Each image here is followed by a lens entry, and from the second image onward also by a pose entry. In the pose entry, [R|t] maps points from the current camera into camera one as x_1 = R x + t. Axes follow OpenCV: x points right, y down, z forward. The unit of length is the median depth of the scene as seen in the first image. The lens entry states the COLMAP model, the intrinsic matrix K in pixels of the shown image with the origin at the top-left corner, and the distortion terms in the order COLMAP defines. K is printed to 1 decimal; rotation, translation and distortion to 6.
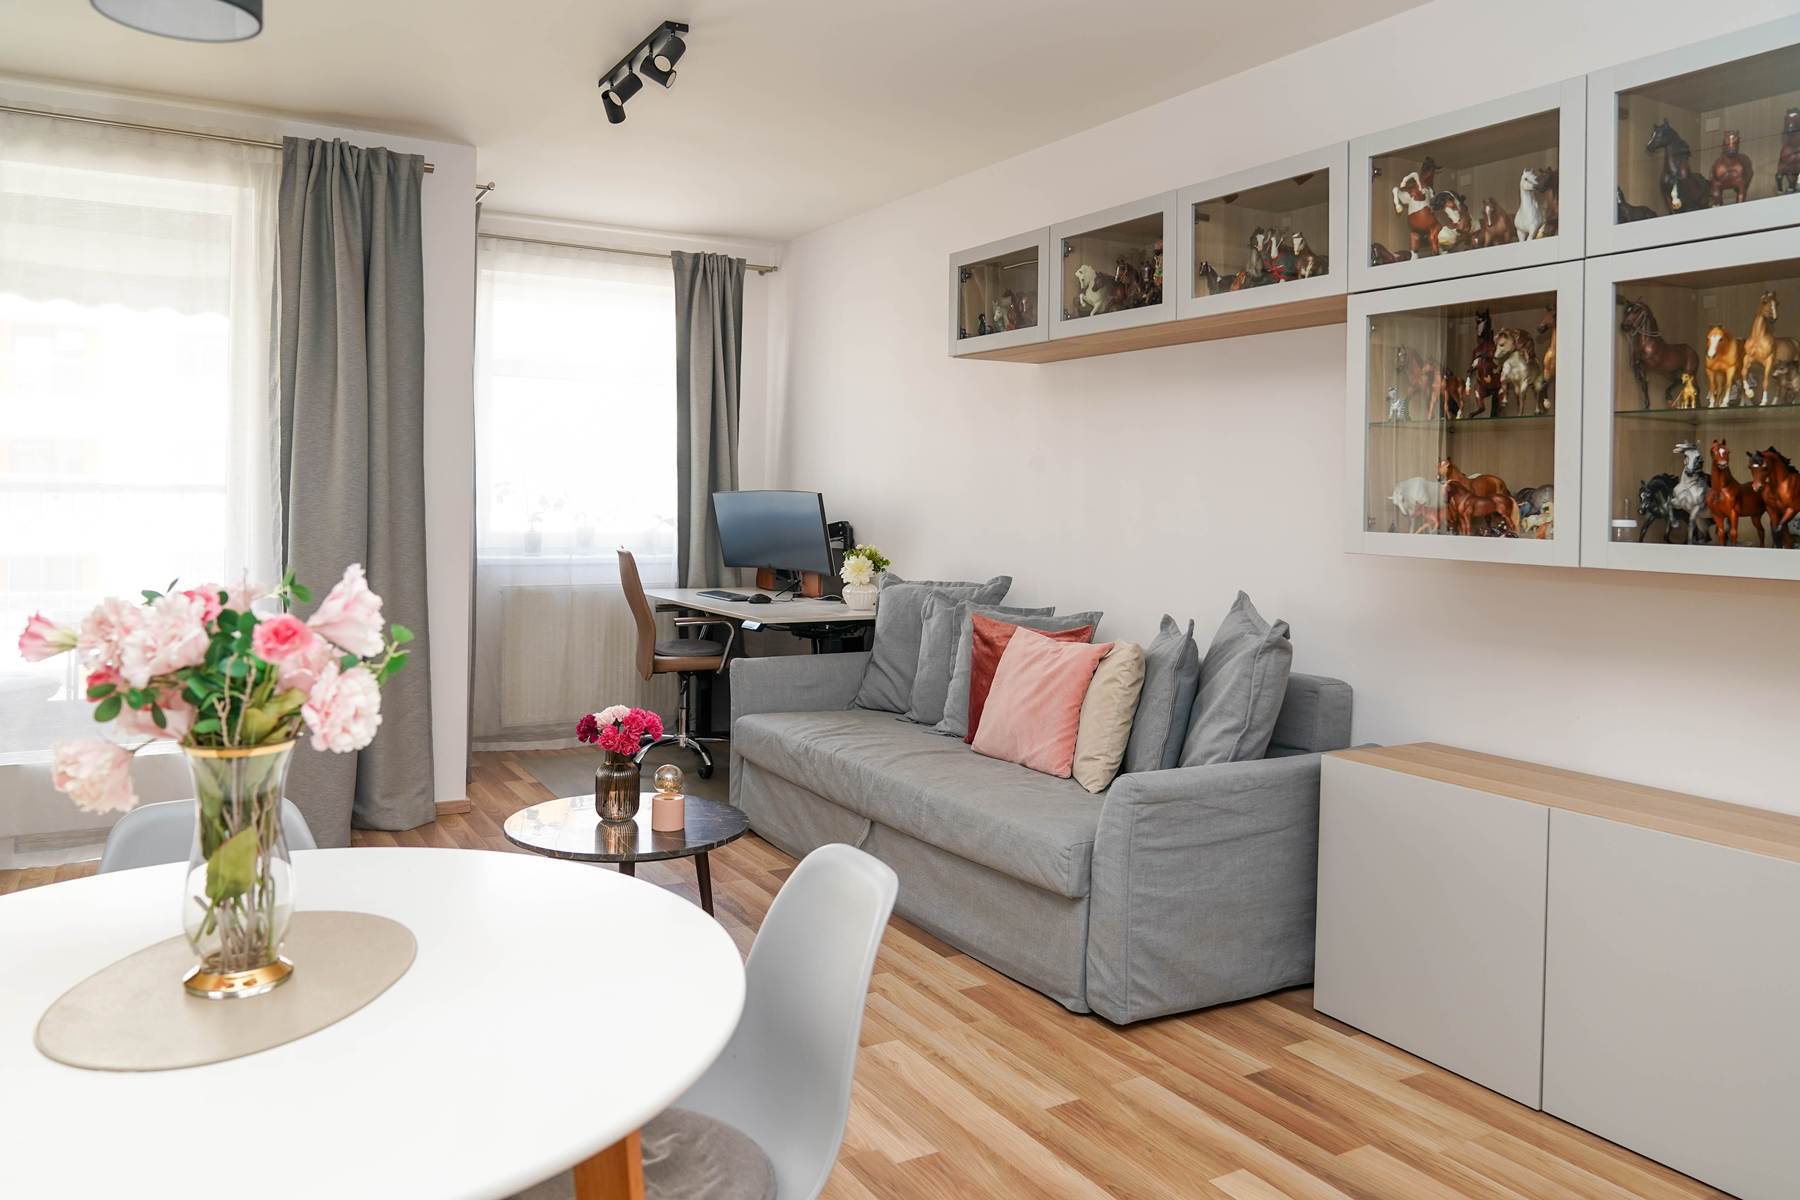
lens RADIAL K [[1269.4, 0, 833.0], [0, 1269.4, 495.6], [0, 0, 1]] dist [-0.020967, 0.001042]
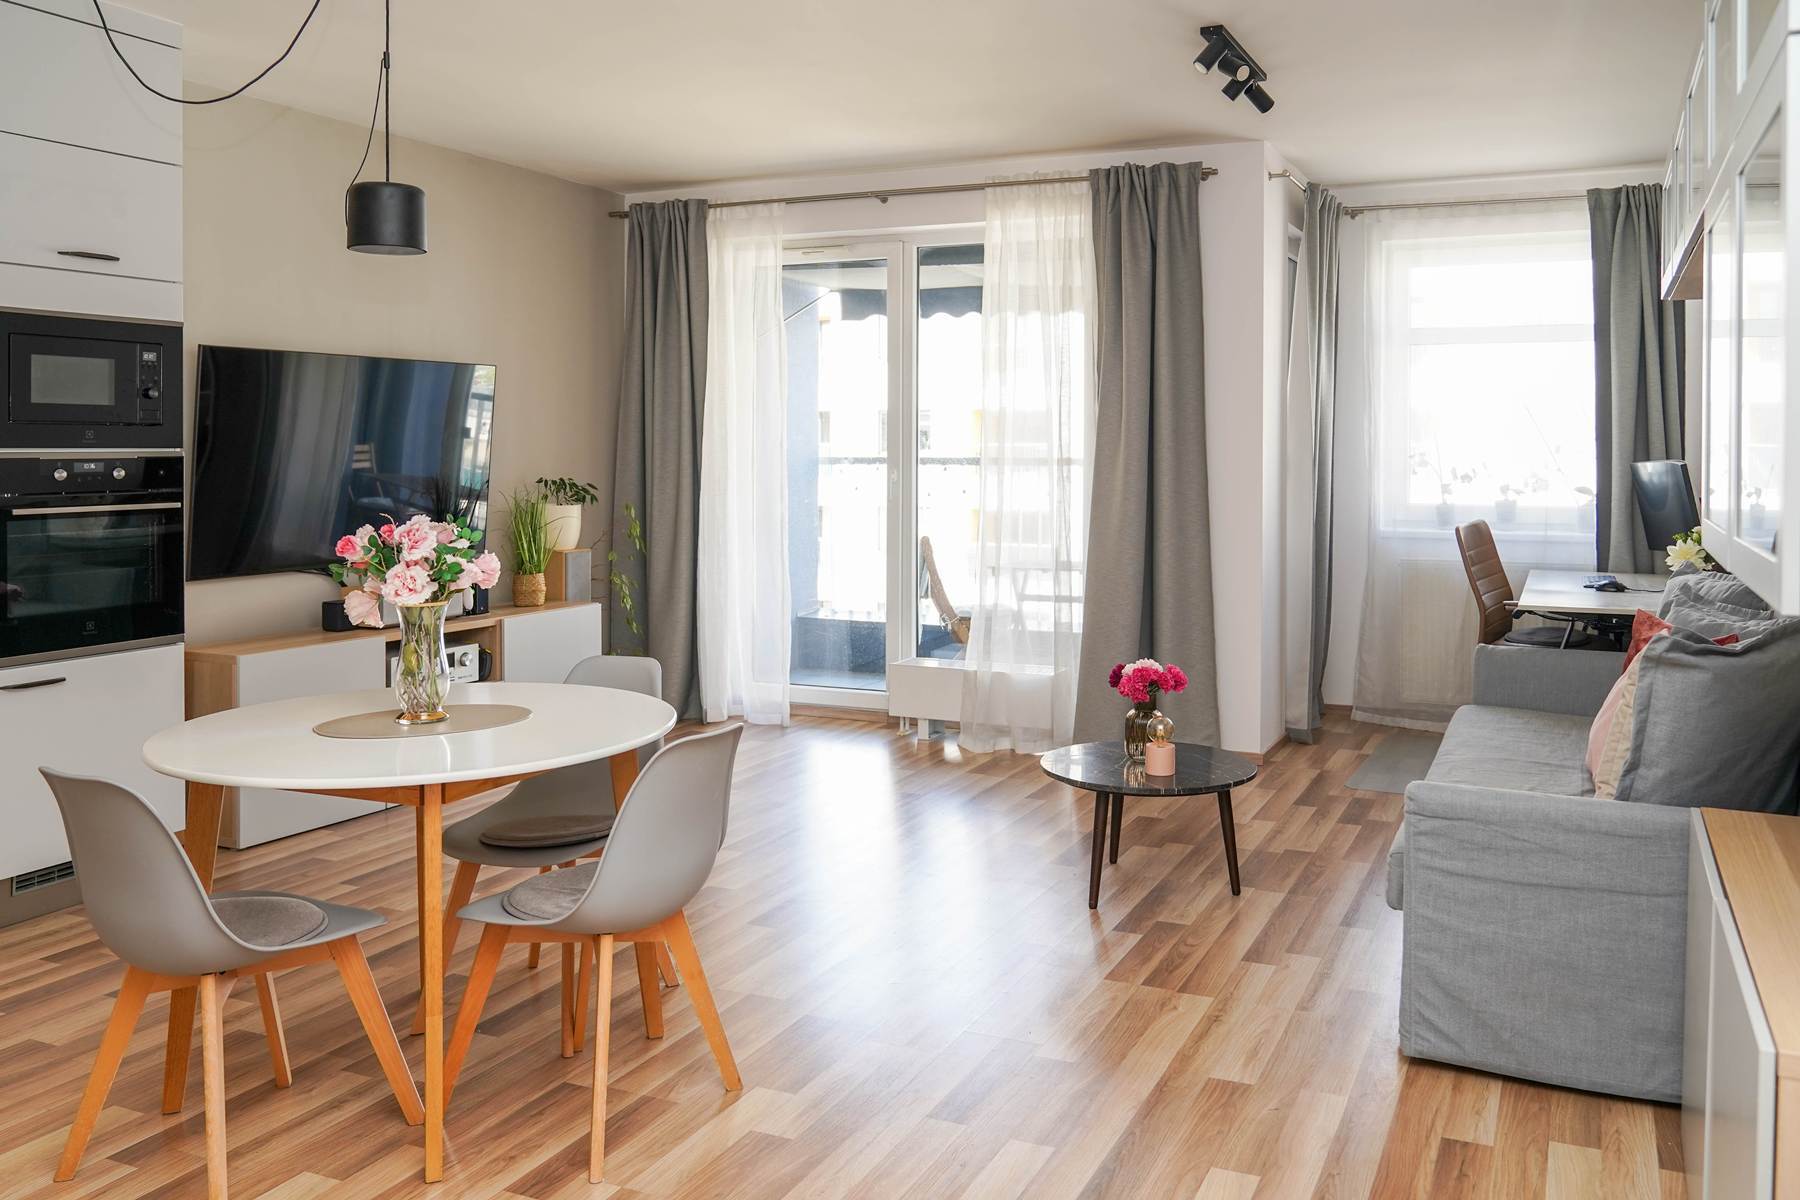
lens RADIAL K [[1406.7, 0, 992.0], [0, 1406.7, 463.8], [0, 0, 1]] dist [-0.012248, 0.007363]
pose [[0.625714, -0.003672, -0.780044, 0.804131], [0.003998, 0.999991, -0.001500, -0.004966], [0.780042, -0.002180, 0.625723, 0.136724]]
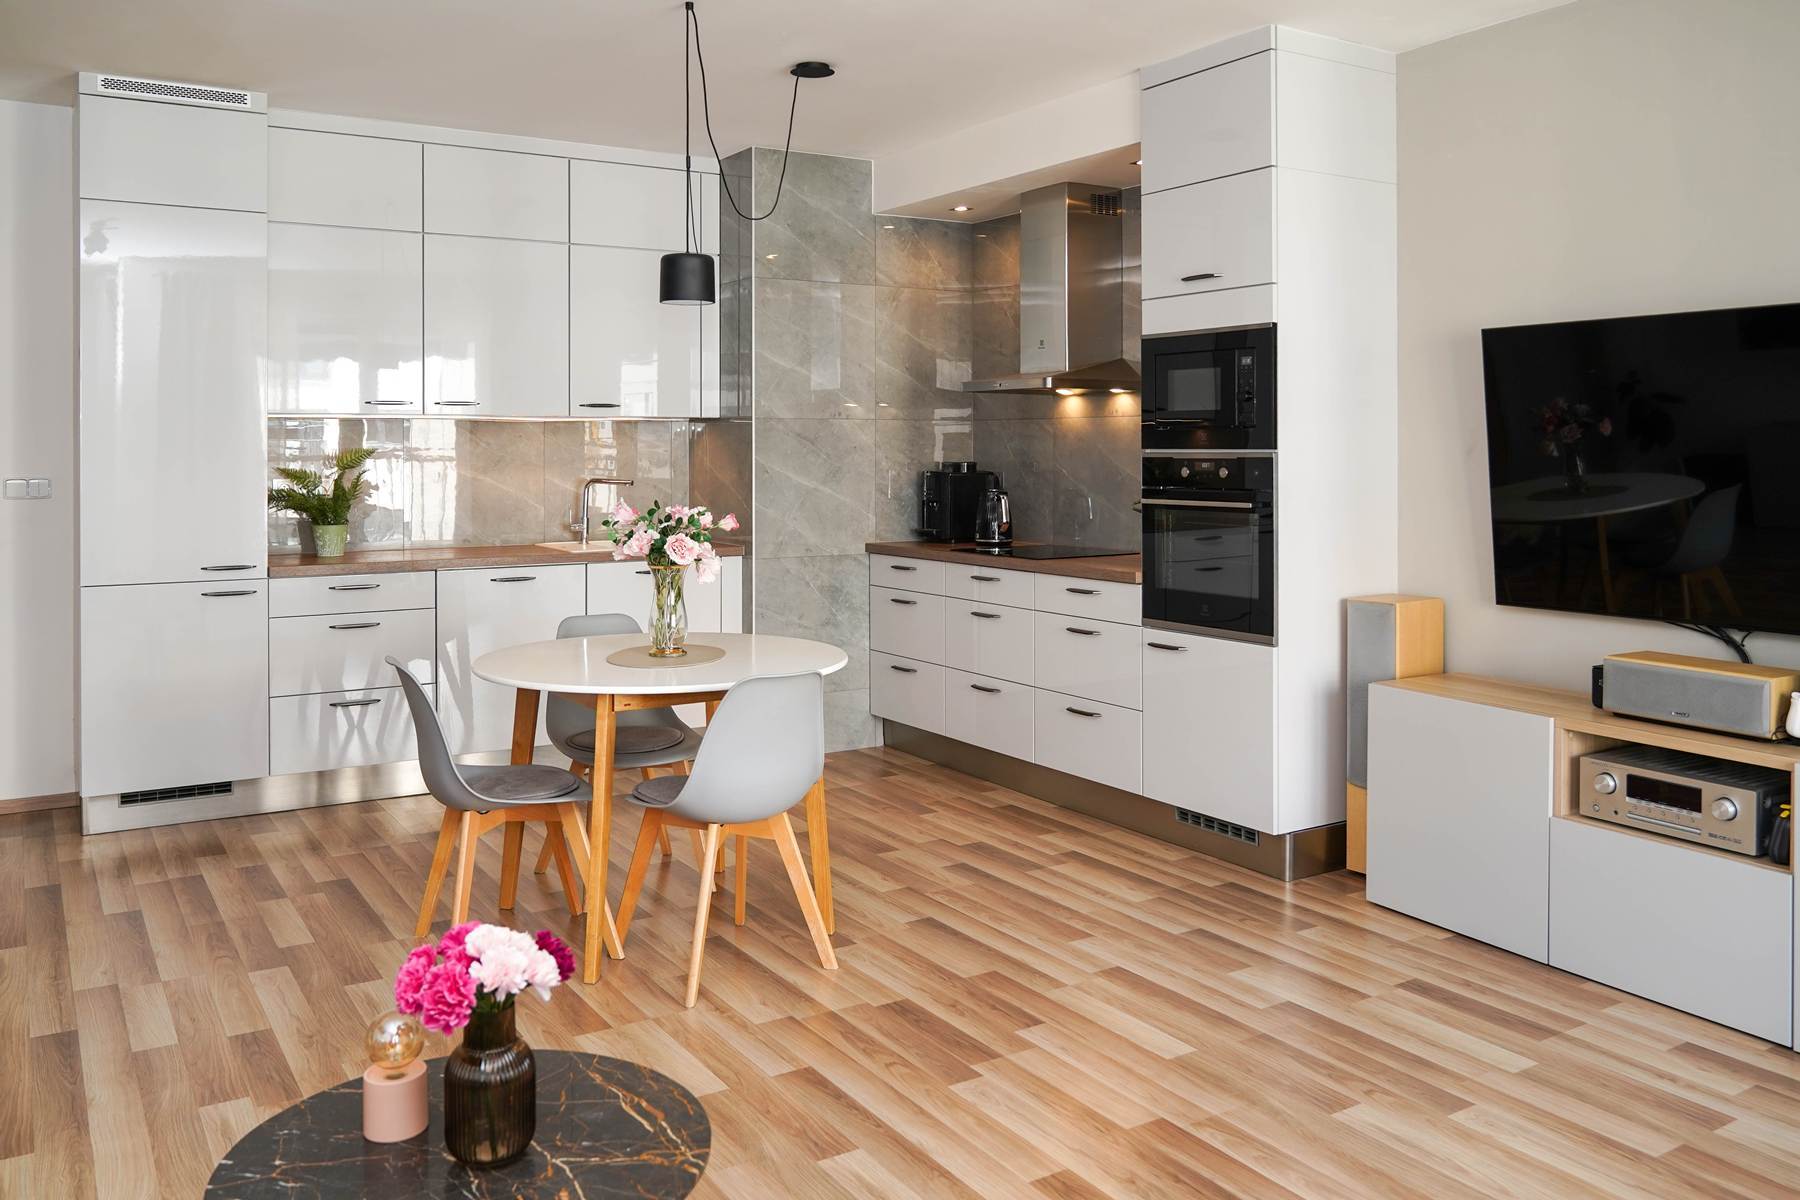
lens RADIAL K [[1442.7, 0, 903.8], [0, 1442.7, 447.4], [0, 0, 1]] dist [-0.010242, 0.002360]
pose [[-0.997733, -0.012452, -0.066131, -0.327536], [-0.012713, 0.999913, 0.003523, -0.028035], [0.066082, 0.004356, -0.997805, 1.771323]]
